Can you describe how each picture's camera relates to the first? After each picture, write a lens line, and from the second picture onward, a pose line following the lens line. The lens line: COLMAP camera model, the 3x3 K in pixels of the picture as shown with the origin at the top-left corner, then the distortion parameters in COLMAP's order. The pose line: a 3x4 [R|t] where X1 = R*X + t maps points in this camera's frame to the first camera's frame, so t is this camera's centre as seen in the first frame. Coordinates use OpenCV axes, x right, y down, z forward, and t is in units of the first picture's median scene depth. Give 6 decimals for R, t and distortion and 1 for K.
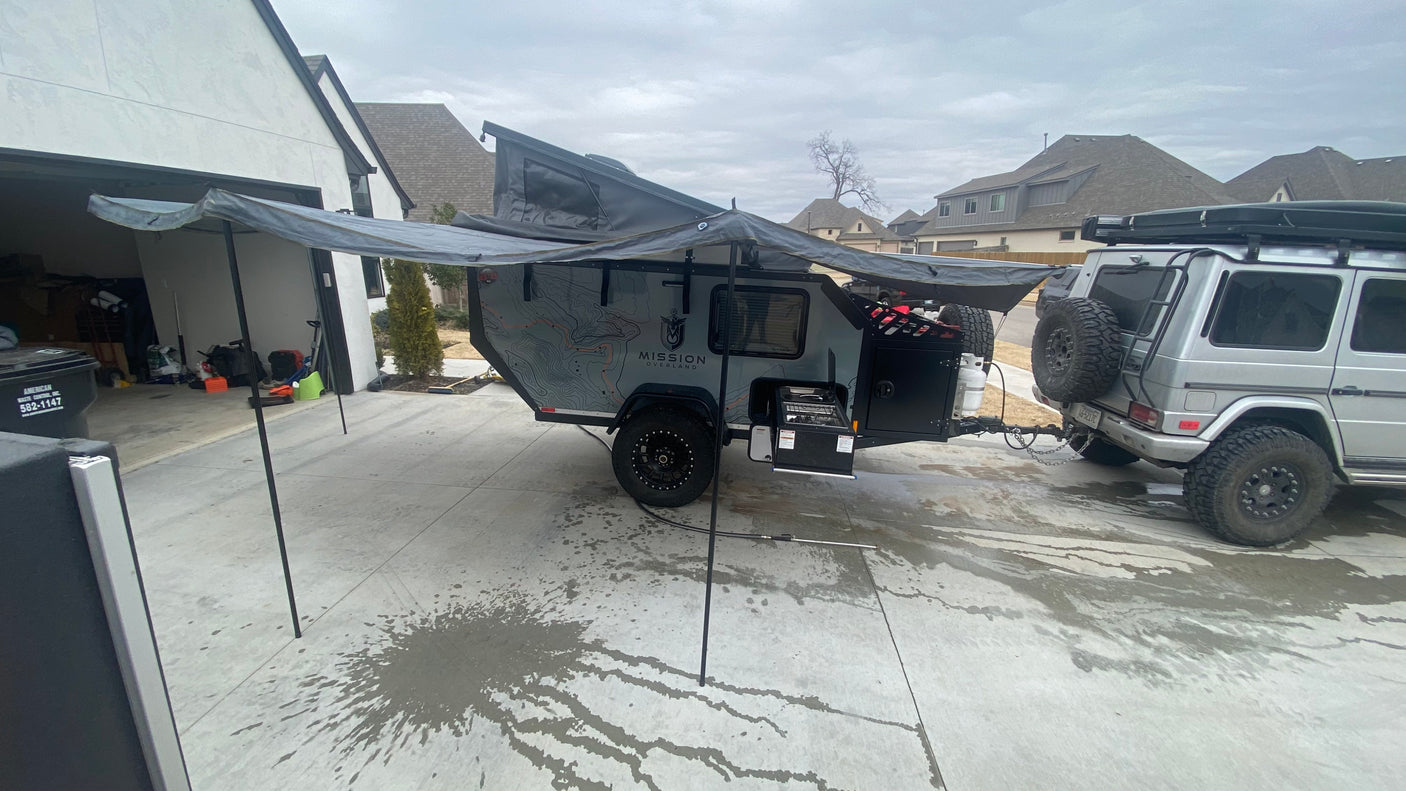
lens RADIAL K [[568.8, 0, 691.5], [0, 568.8, 397.5], [0, 0, 1]] dist [0.014454, -0.015894]
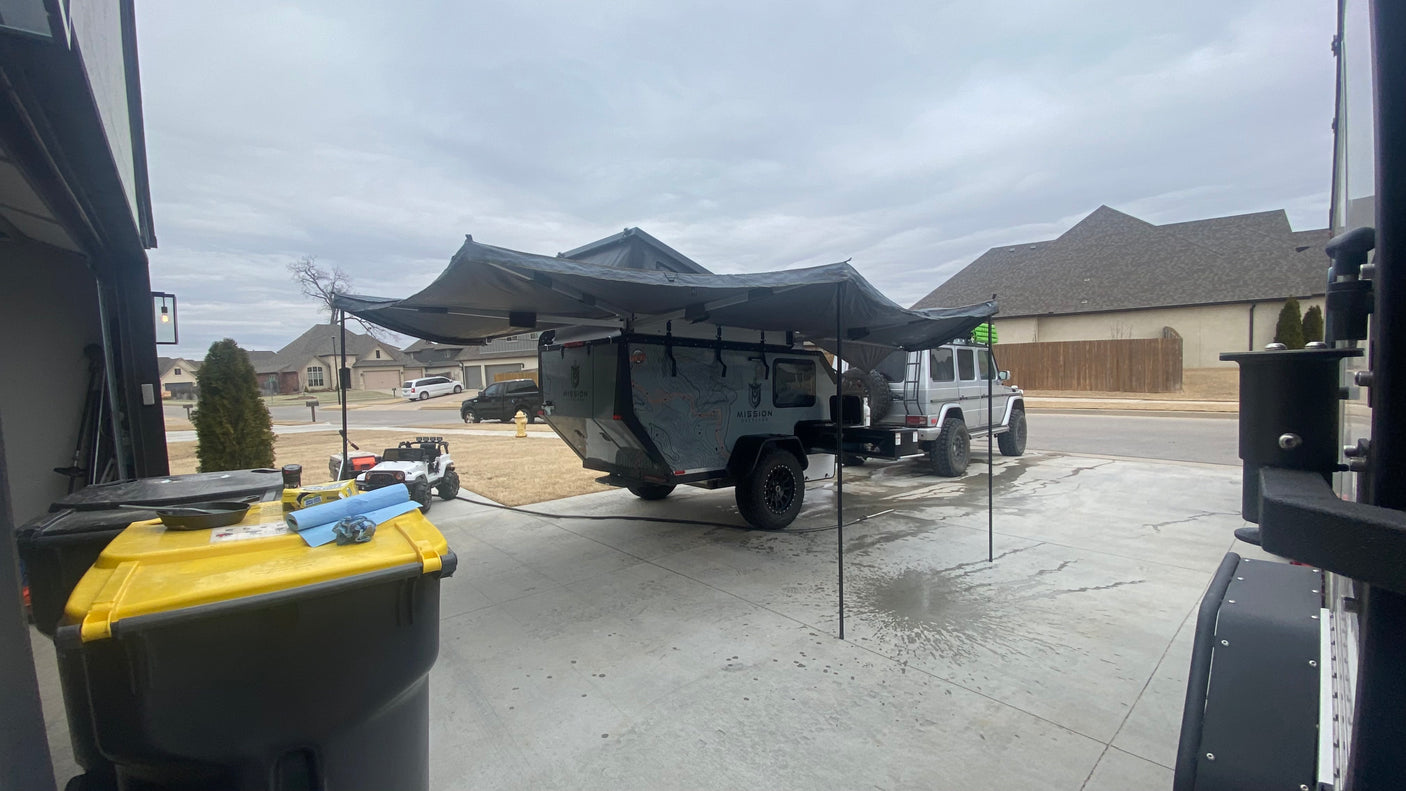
lens RADIAL K [[568.8, 0, 691.5], [0, 568.8, 397.5], [0, 0, 1]] dist [0.014454, -0.015894]
pose [[0.668535, -0.061612, 0.741124, -1.195911], [0.221291, 0.967901, -0.119153, 0.018078], [-0.709993, 0.243662, 0.660710, 0.246161]]
